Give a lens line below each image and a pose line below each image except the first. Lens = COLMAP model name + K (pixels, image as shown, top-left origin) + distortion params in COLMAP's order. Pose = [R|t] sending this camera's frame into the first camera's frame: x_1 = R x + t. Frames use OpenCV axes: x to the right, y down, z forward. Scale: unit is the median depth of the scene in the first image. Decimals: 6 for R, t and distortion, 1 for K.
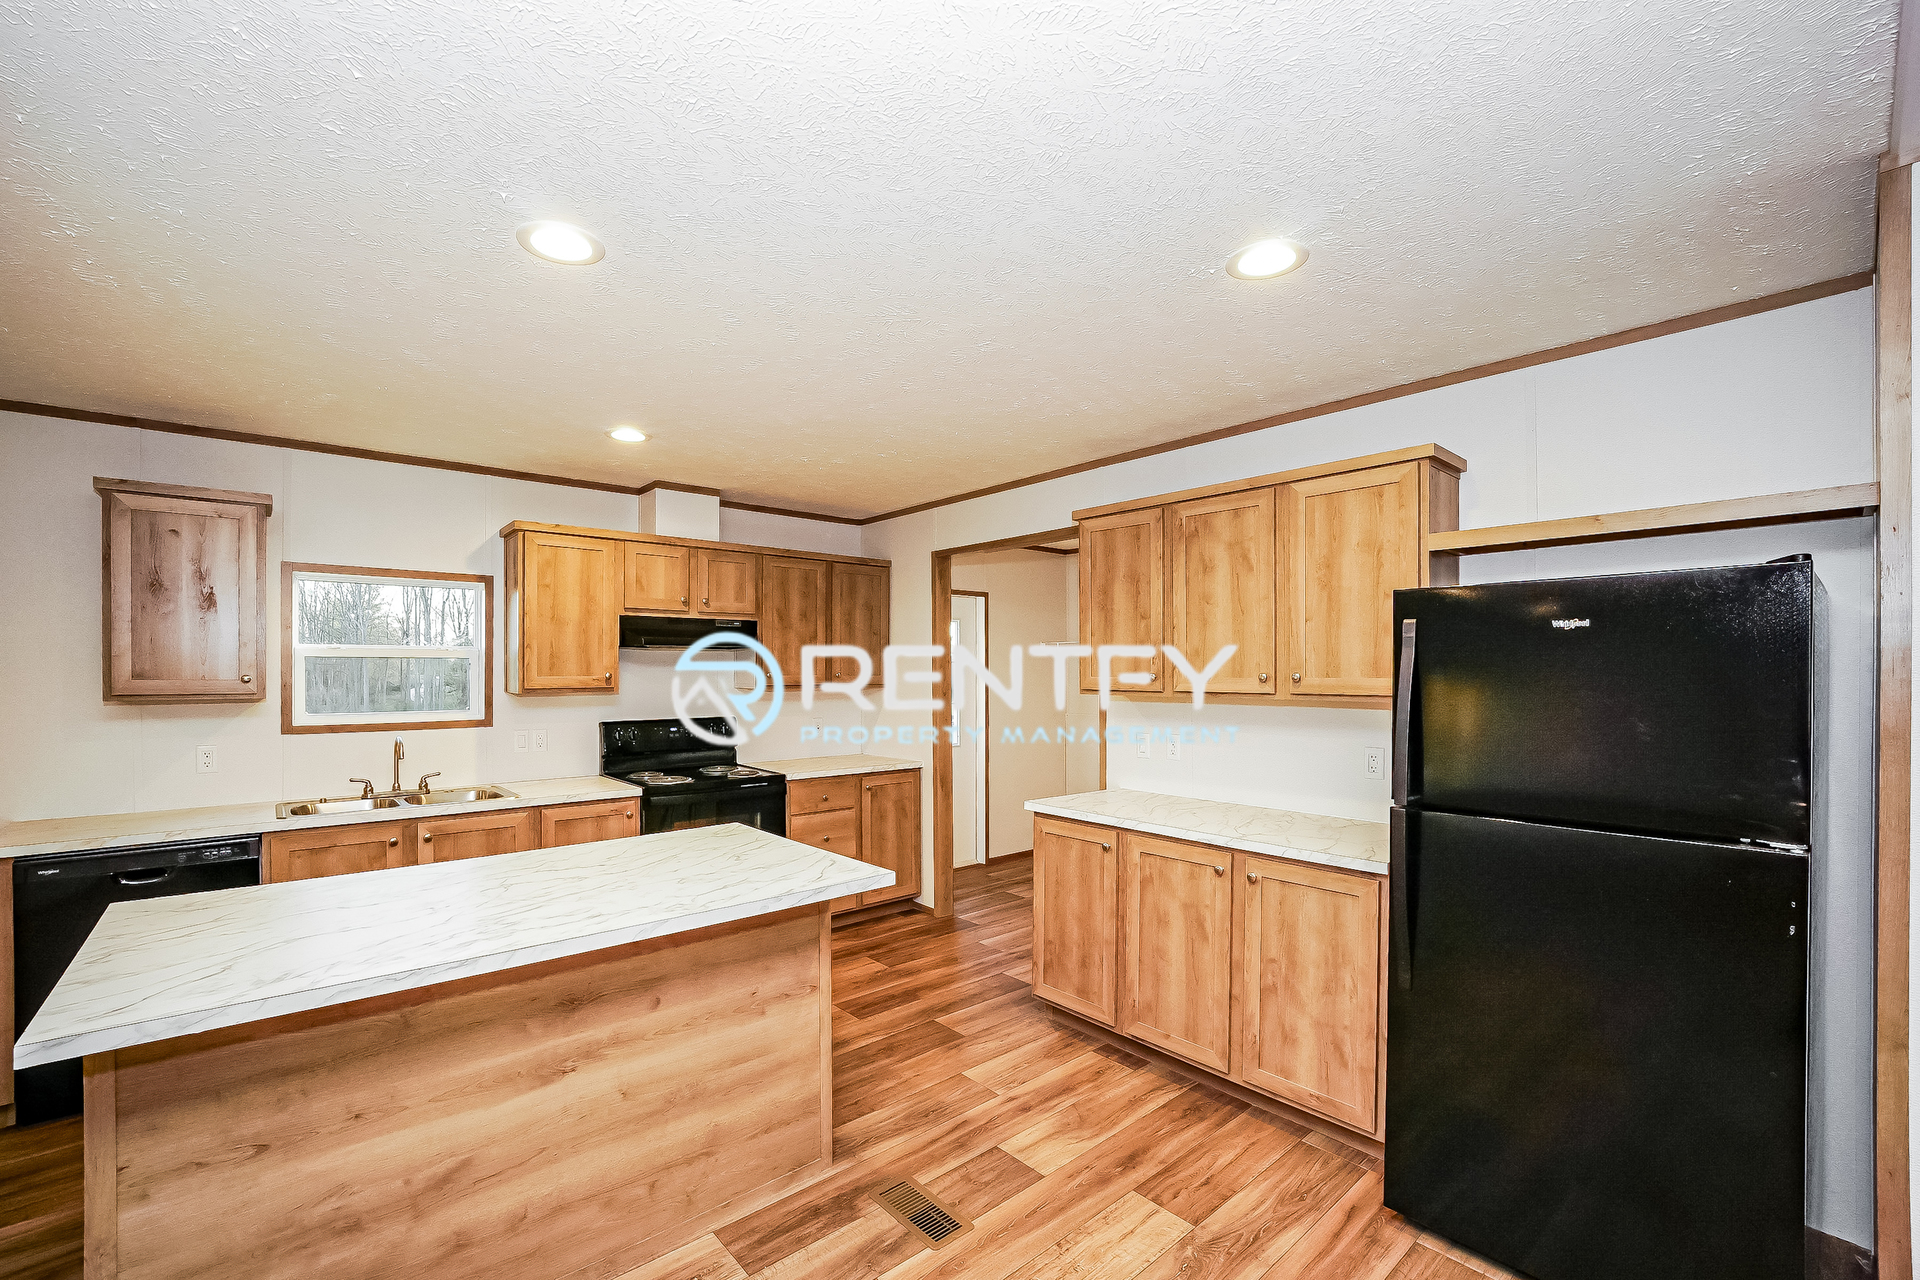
lens RADIAL K [[795.3, 0, 963.5], [0, 795.3, 664.1], [0, 0, 1]] dist [-0.018401, 0.001358]
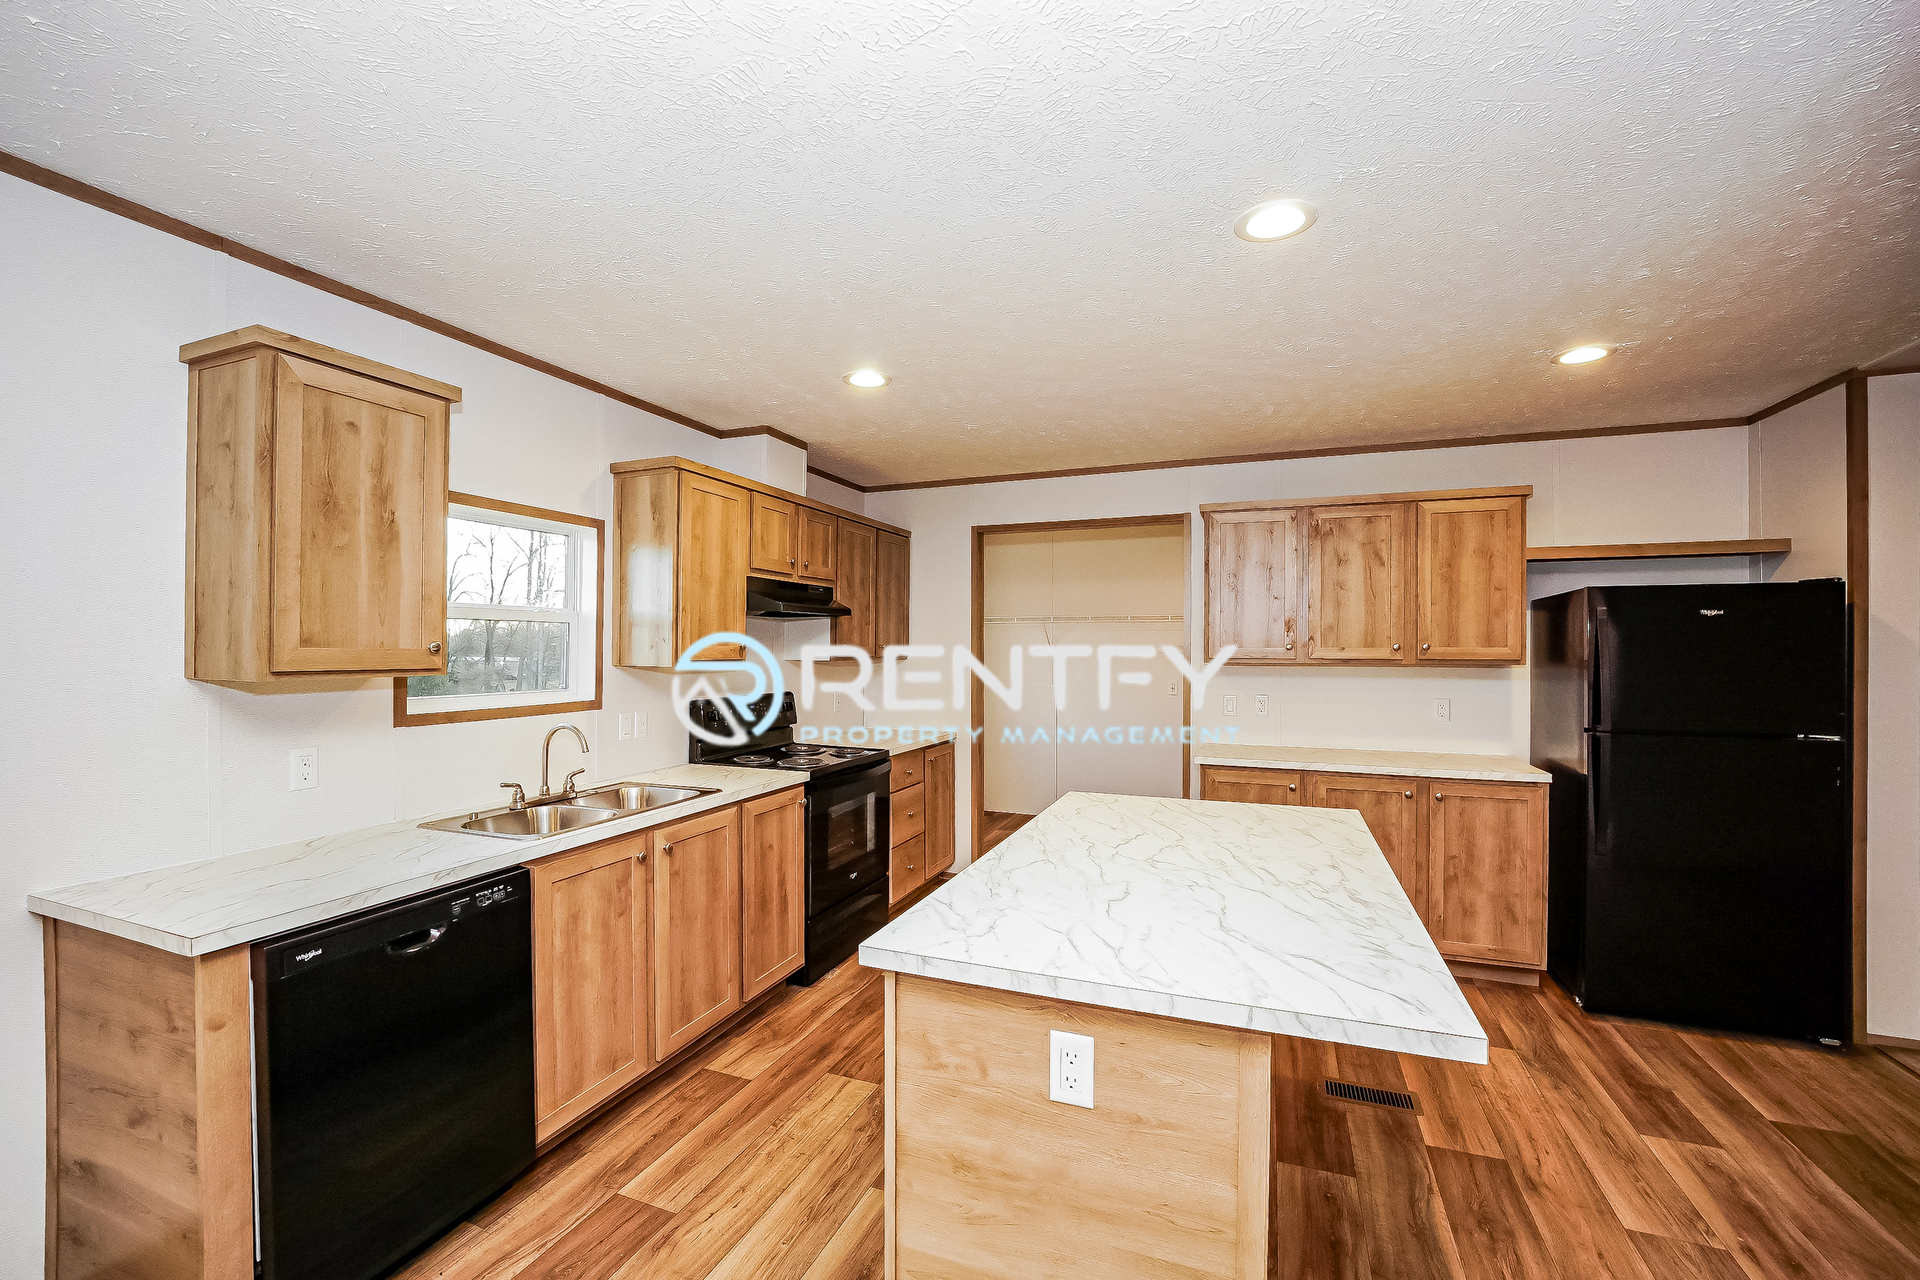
lens RADIAL K [[795.3, 0, 936.5], [0, 795.3, 631.6], [0, 0, 1]] dist [-0.018401, 0.001358]
pose [[0.889849, 0.010807, 0.456126, -0.884179], [-0.006655, 0.999921, -0.010709, 0.009780], [-0.456206, 0.006494, 0.889851, 0.179859]]
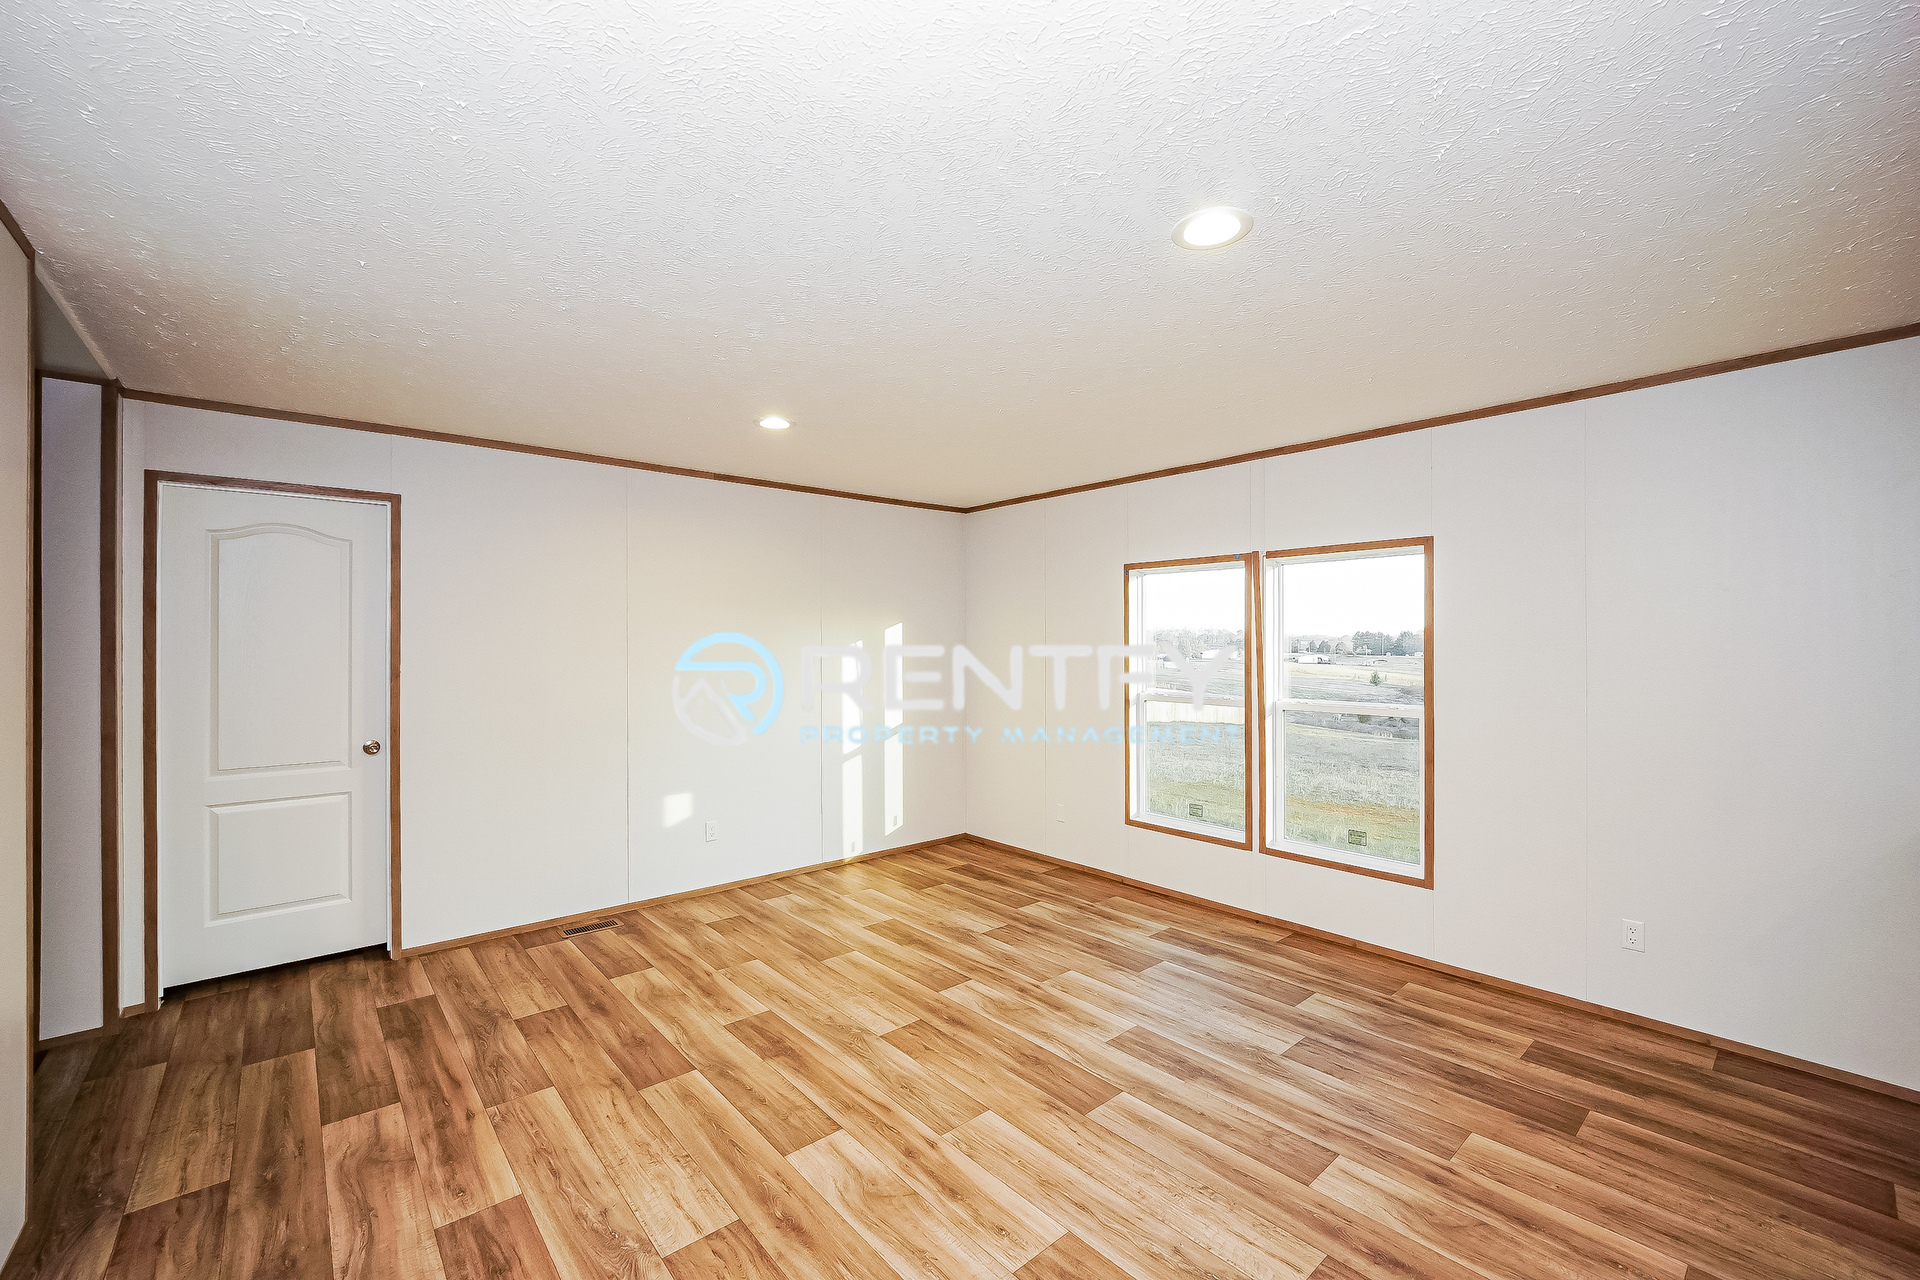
lens RADIAL K [[795.3, 0, 956.0], [0, 795.3, 678.9], [0, 0, 1]] dist [-0.018401, 0.001358]
pose [[-0.002173, 0.045650, -0.998955, 0.867099], [0.016537, 0.998823, 0.045608, 0.009113], [0.999861, -0.016421, -0.002926, 0.994847]]
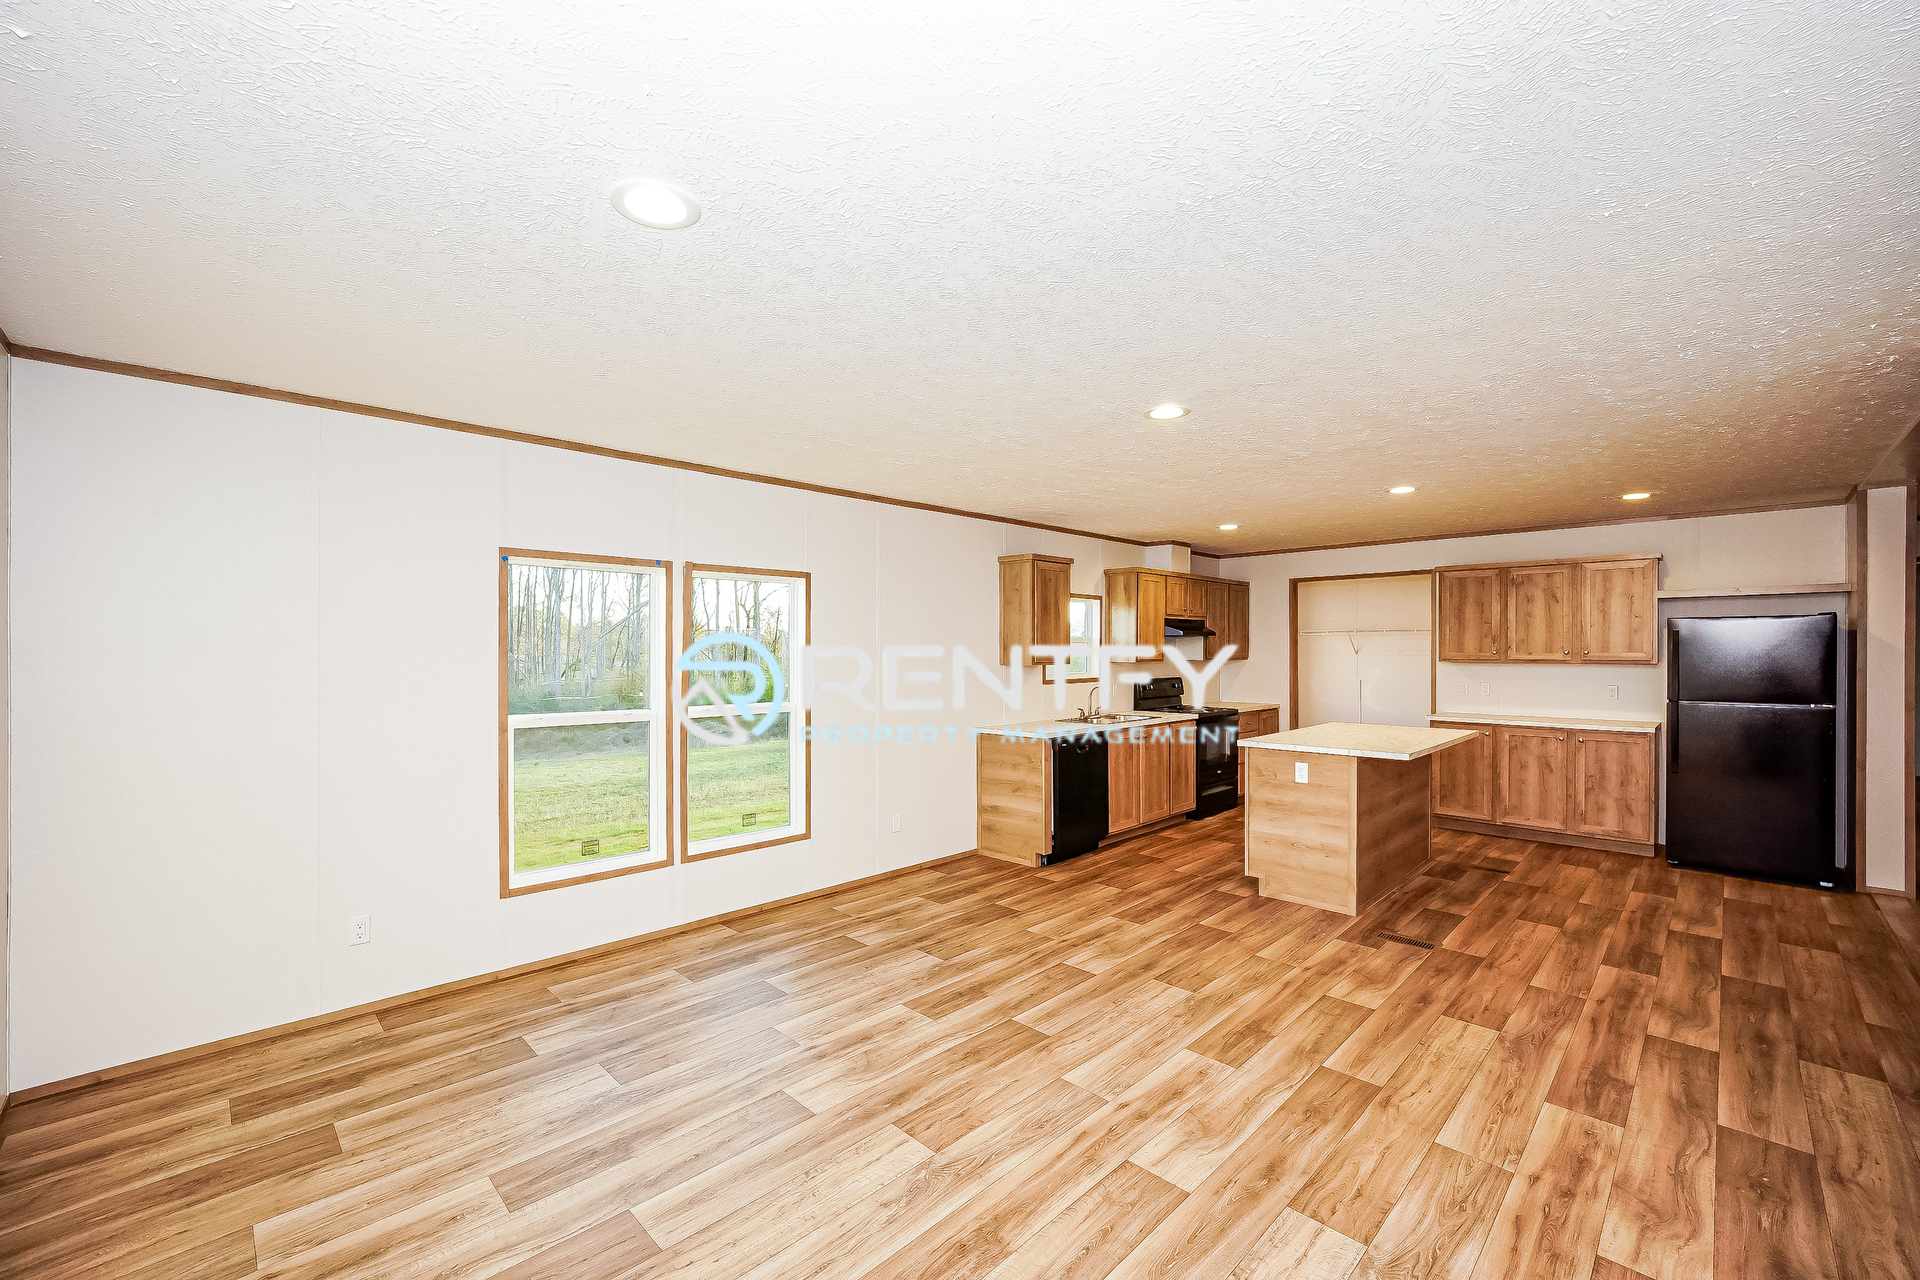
lens RADIAL K [[795.3, 0, 935.3], [0, 795.3, 639.7], [0, 0, 1]] dist [-0.018401, 0.001358]
pose [[0.997632, 0.000335, 0.068779, -1.457721], [-0.000327, 1.000000, -0.000130, -0.017589], [-0.068779, 0.000107, 0.997632, -0.998734]]
